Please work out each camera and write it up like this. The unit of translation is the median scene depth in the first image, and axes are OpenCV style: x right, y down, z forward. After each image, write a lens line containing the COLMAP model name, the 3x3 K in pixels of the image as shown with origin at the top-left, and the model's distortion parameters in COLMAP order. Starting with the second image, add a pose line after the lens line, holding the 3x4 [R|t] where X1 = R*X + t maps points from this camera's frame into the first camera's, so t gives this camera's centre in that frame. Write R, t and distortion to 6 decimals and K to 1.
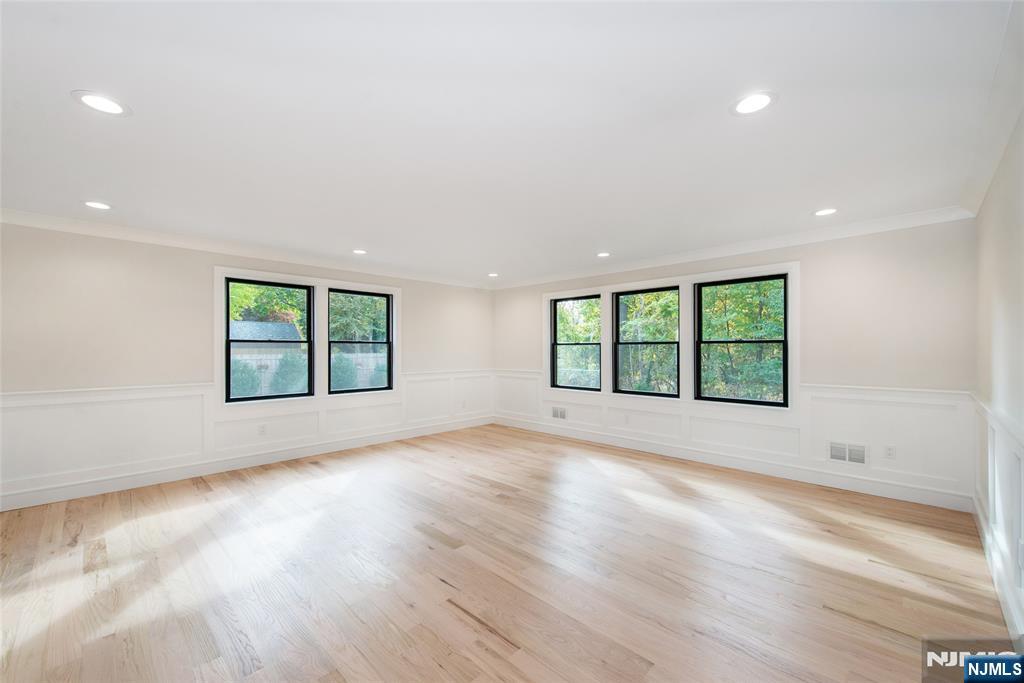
lens RADIAL K [[418.1, 0, 507.2], [0, 418.1, 347.9], [0, 0, 1]] dist [0.015929, -0.003234]
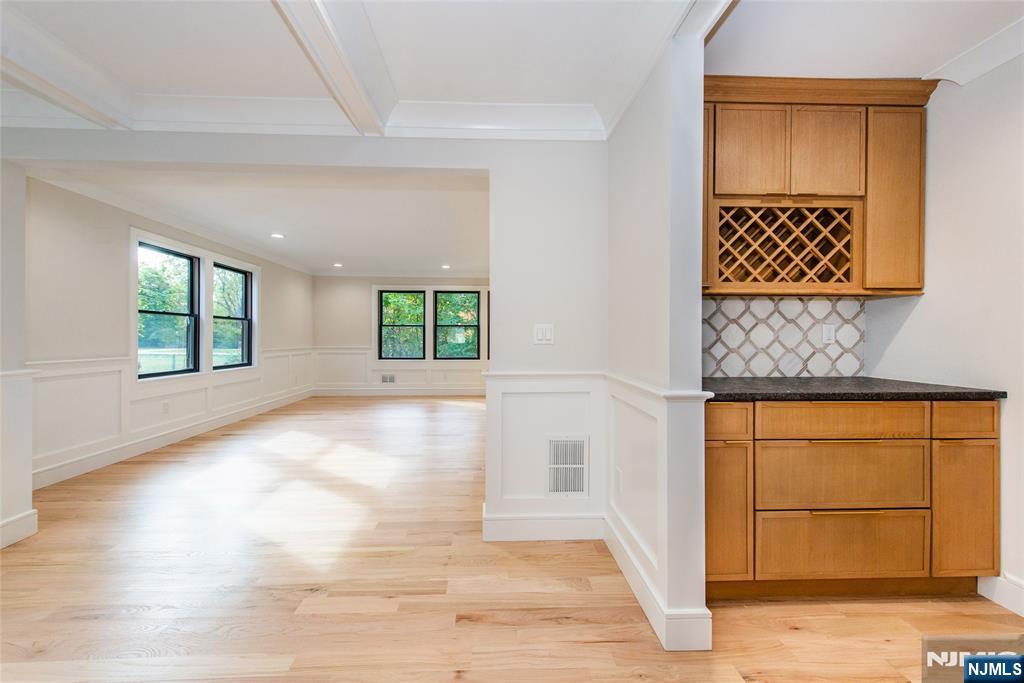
lens RADIAL K [[418.1, 0, 507.4], [0, 418.1, 341.1], [0, 0, 1]] dist [0.015929, -0.003234]
pose [[0.670797, -0.002683, 0.741636, -0.738000], [-0.005432, 0.999949, 0.008530, 0.033314], [-0.741621, -0.009750, 0.670748, -0.179676]]
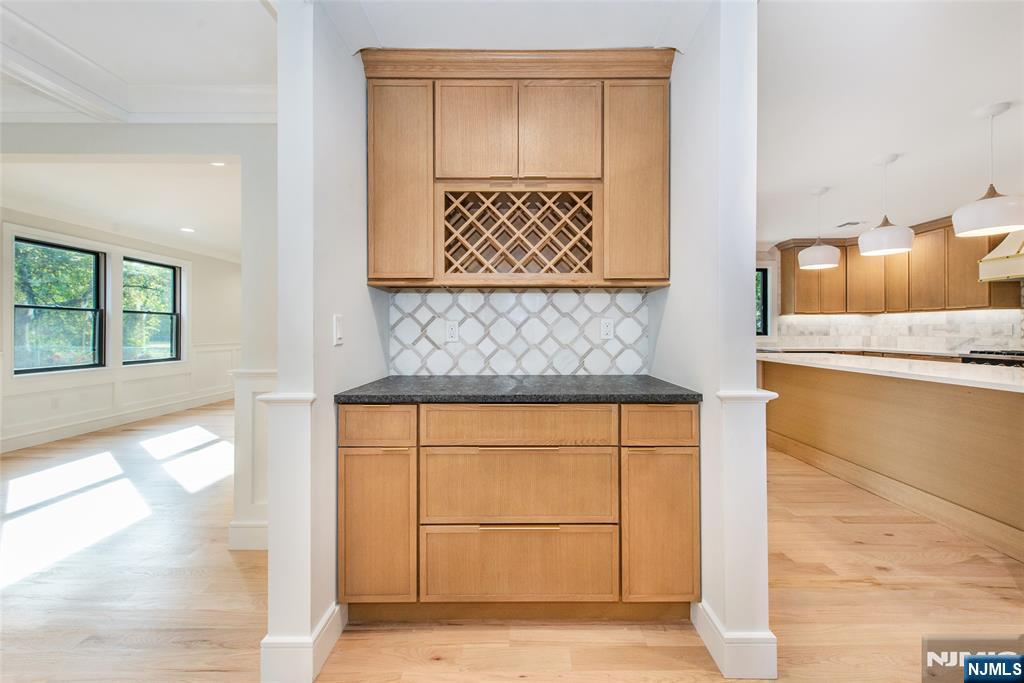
lens RADIAL K [[418.1, 0, 524.2], [0, 418.1, 332.2], [0, 0, 1]] dist [0.015929, -0.003234]
pose [[0.702716, 0.000054, 0.711470, -0.500088], [-0.003634, 0.999987, 0.003514, 0.029622], [-0.711461, -0.005055, 0.702707, -0.385065]]
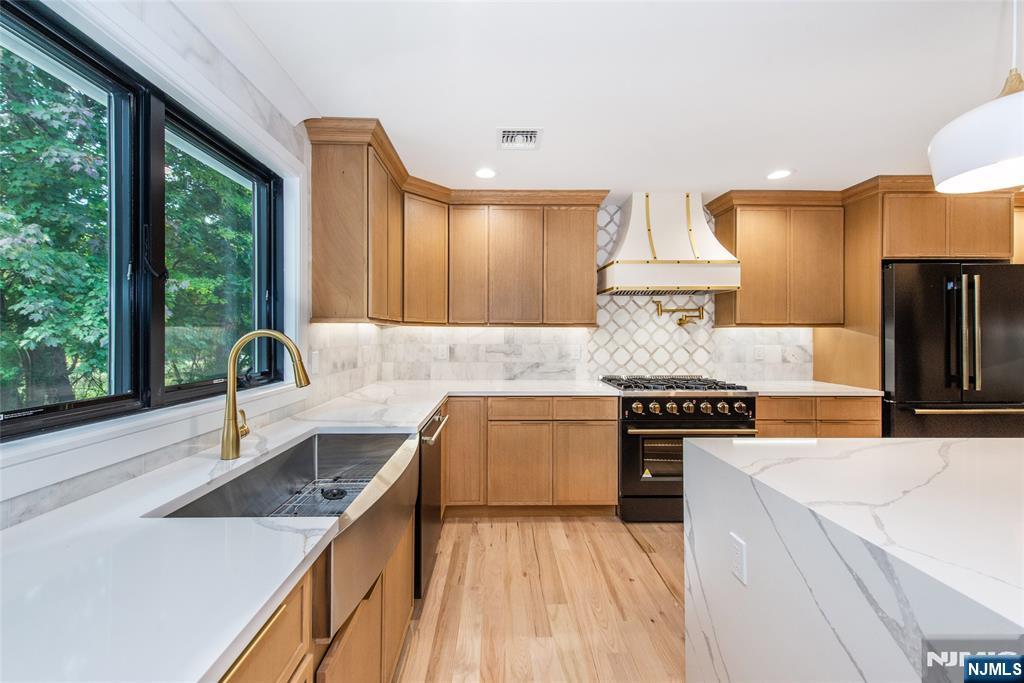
lens RADIAL K [[418.1, 0, 492.4], [0, 418.1, 342.0], [0, 0, 1]] dist [0.015929, -0.003234]
pose [[-0.713051, -0.013389, 0.700985, 0.448764], [-0.001441, 0.999844, 0.017632, -0.005680], [-0.701111, 0.011562, -0.712958, 0.129647]]
